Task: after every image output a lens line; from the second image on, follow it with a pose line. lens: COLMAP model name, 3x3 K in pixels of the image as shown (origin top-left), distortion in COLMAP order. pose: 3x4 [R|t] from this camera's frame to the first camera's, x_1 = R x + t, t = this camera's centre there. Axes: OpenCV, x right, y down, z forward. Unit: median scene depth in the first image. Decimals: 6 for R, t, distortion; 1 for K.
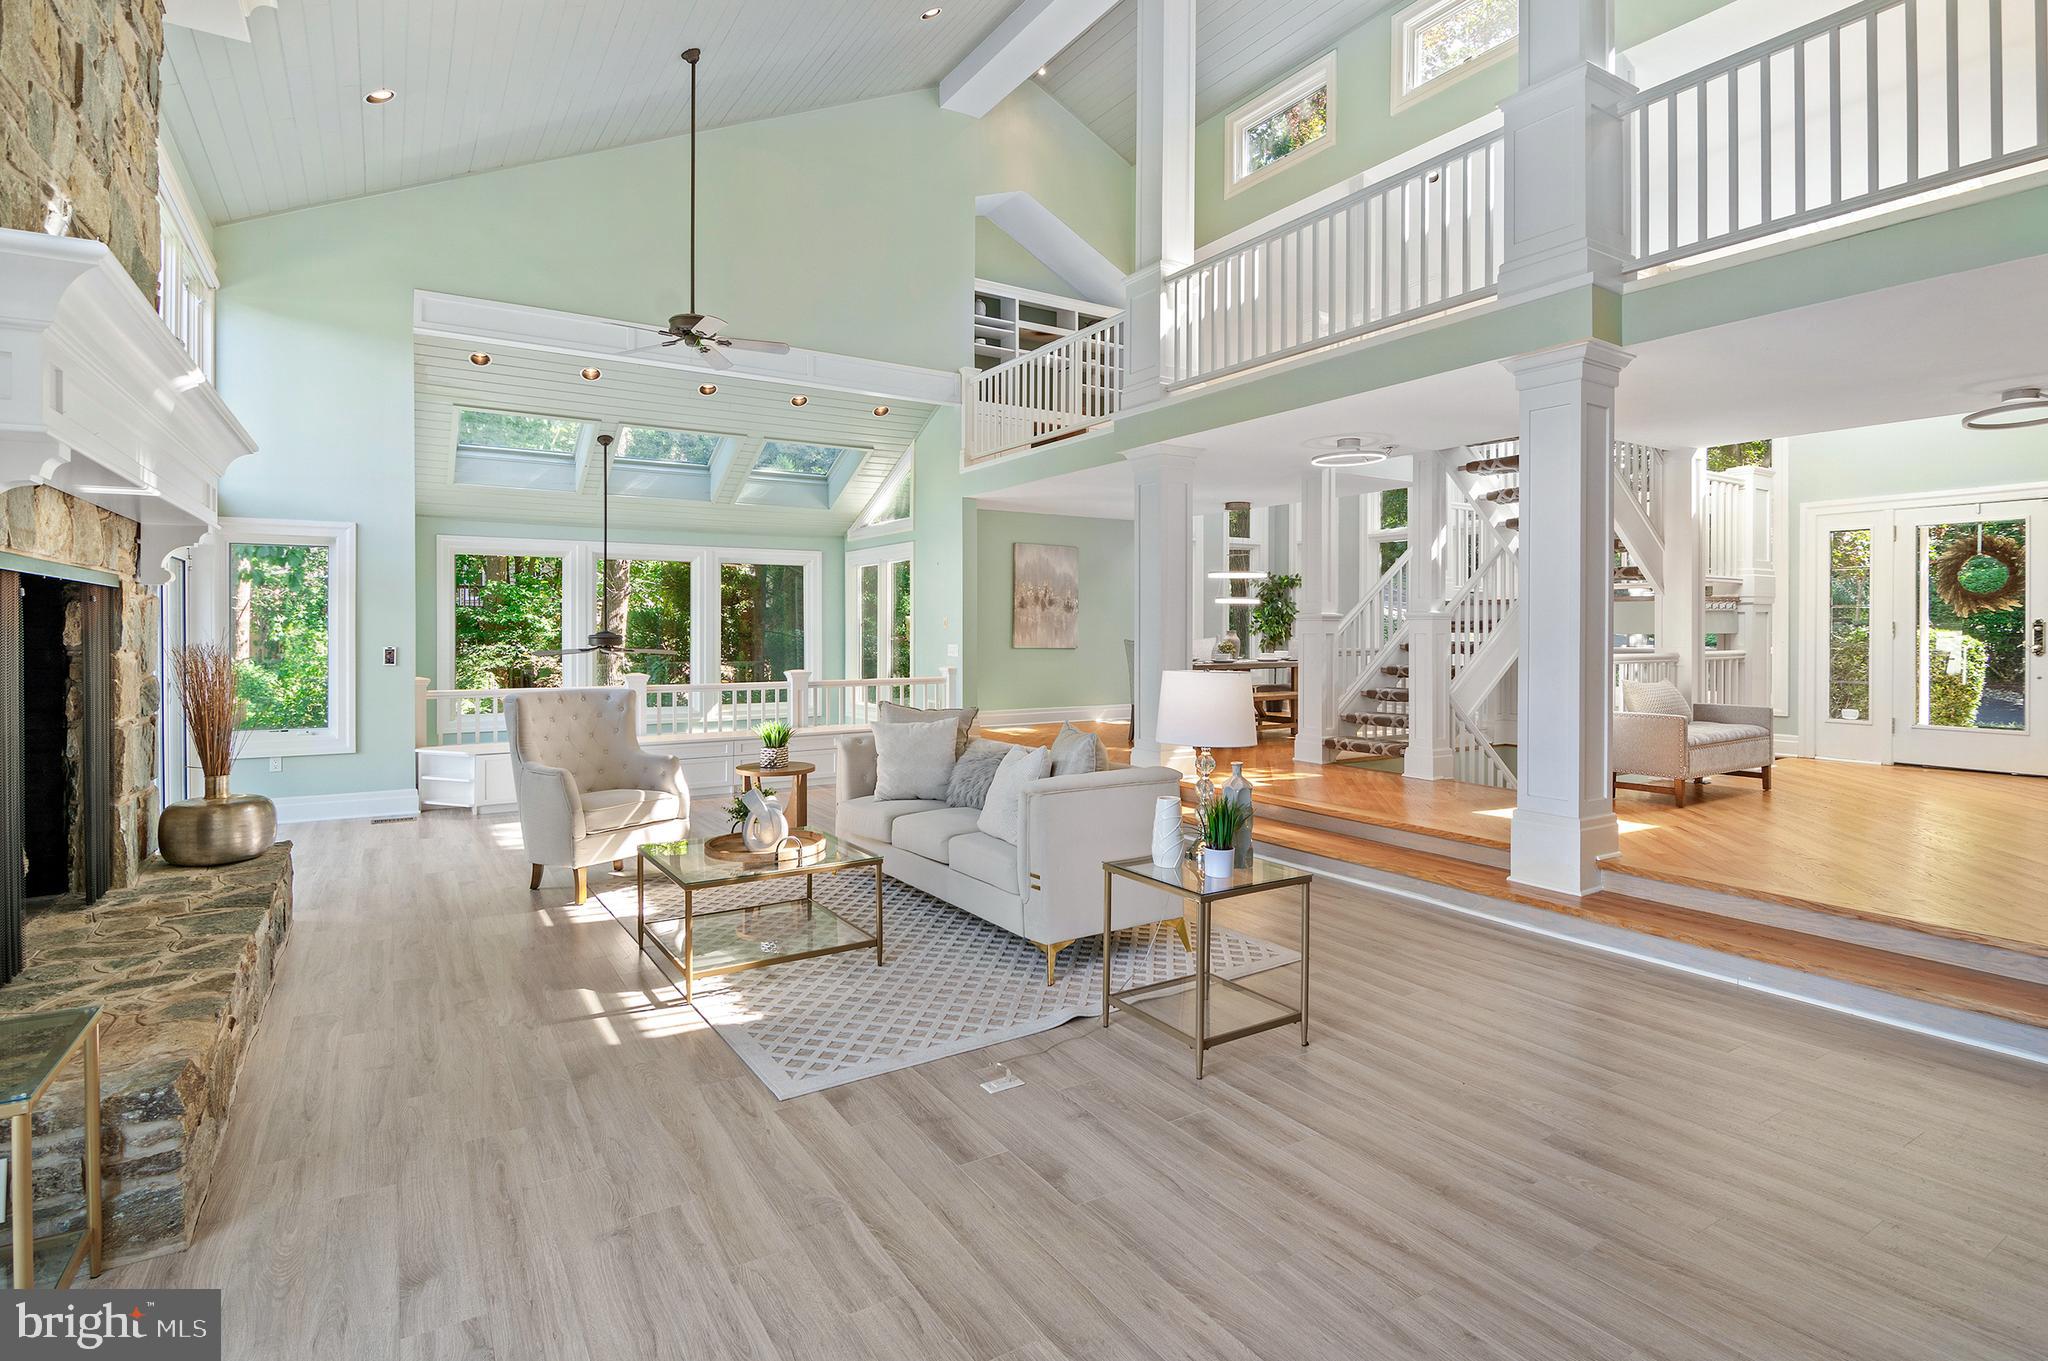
lens RADIAL K [[1012.9, 0, 1020.3], [0, 1012.9, 648.2], [0, 0, 1]] dist [-0.005432, -0.005091]
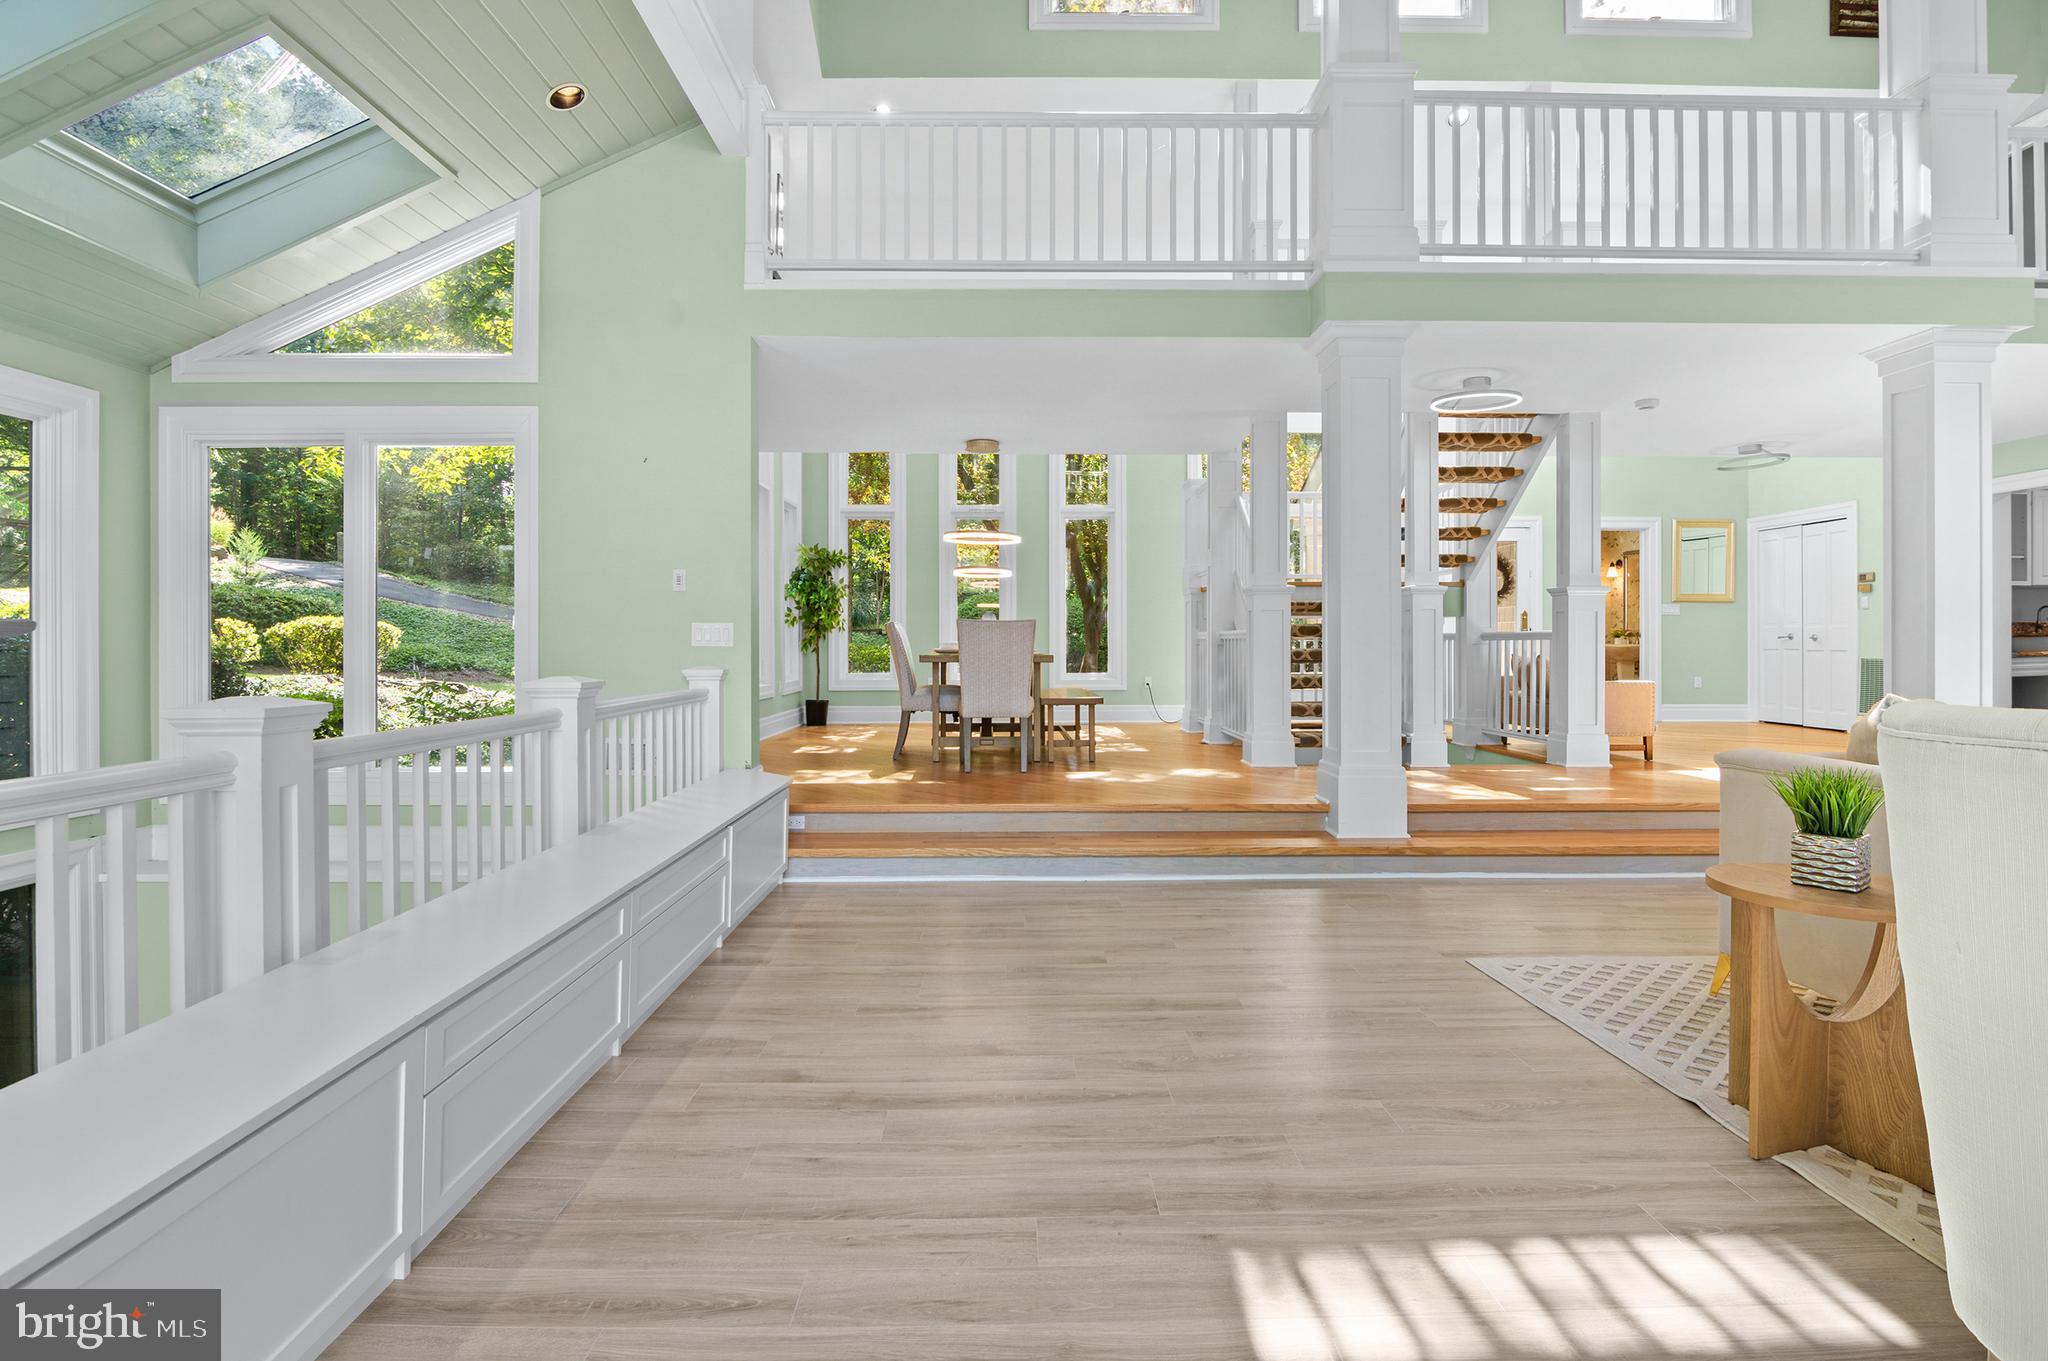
lens RADIAL K [[1012.9, 0, 1017.2], [0, 1012.9, 637.2], [0, 0, 1]] dist [-0.005432, -0.005091]
pose [[0.523770, 0.006635, 0.851834, -0.645477], [0.017287, 0.999681, -0.018416, 0.024225], [-0.851685, 0.024371, 0.523488, 0.948680]]
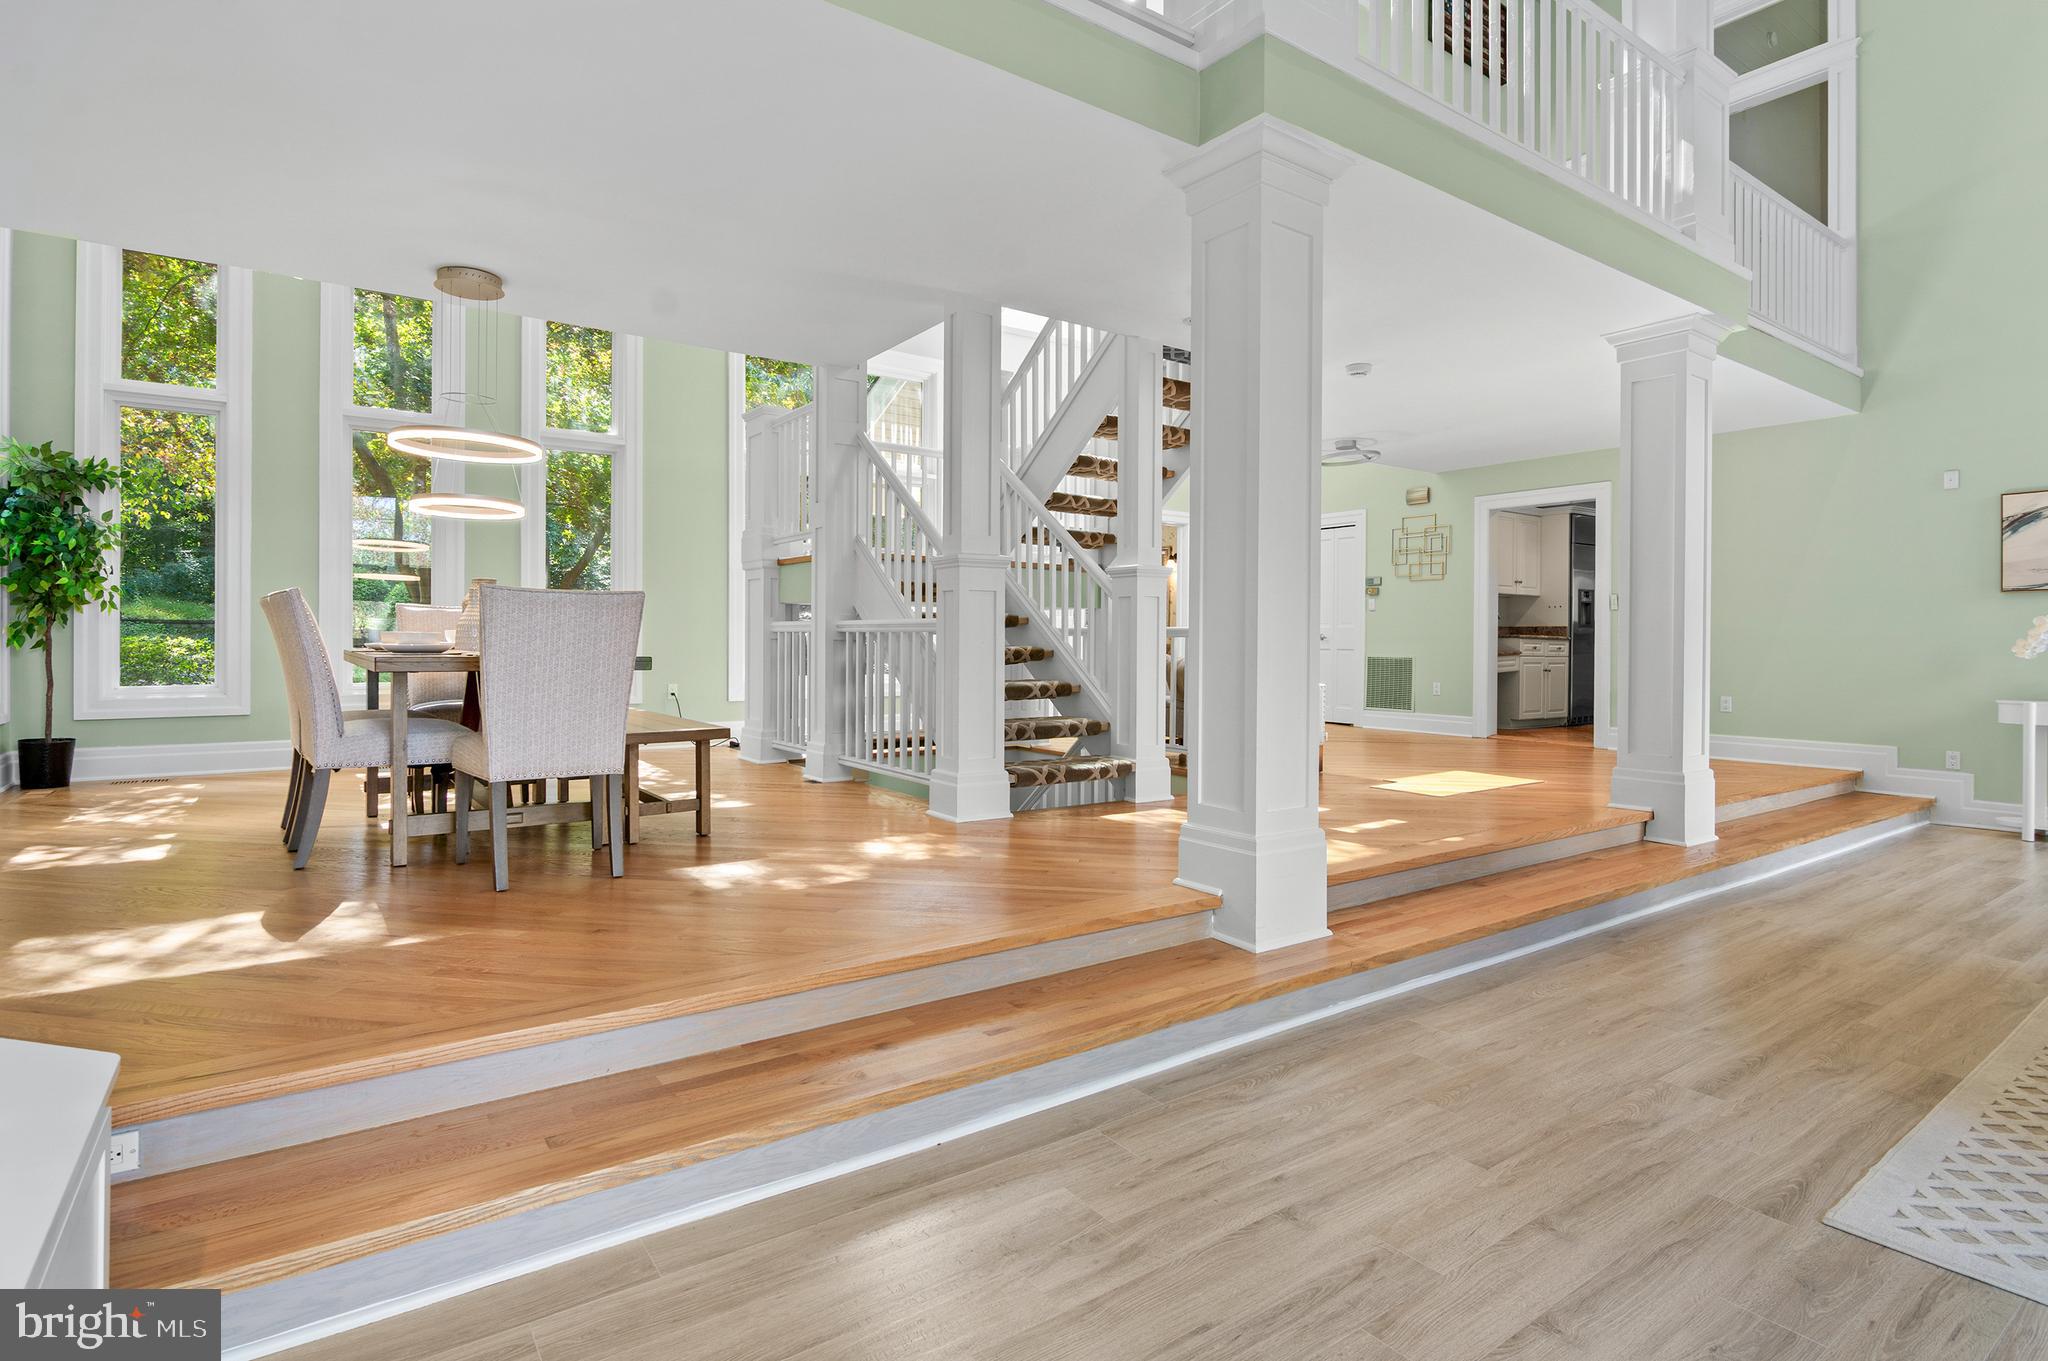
lens RADIAL K [[1012.9, 0, 1015.9], [0, 1012.9, 650.0], [0, 0, 1]] dist [-0.005432, -0.005091]
pose [[-0.053635, -0.009295, 0.998517, -0.335159], [0.013451, 0.999859, 0.010030, 0.016850], [-0.998470, 0.013970, -0.053503, 1.284527]]
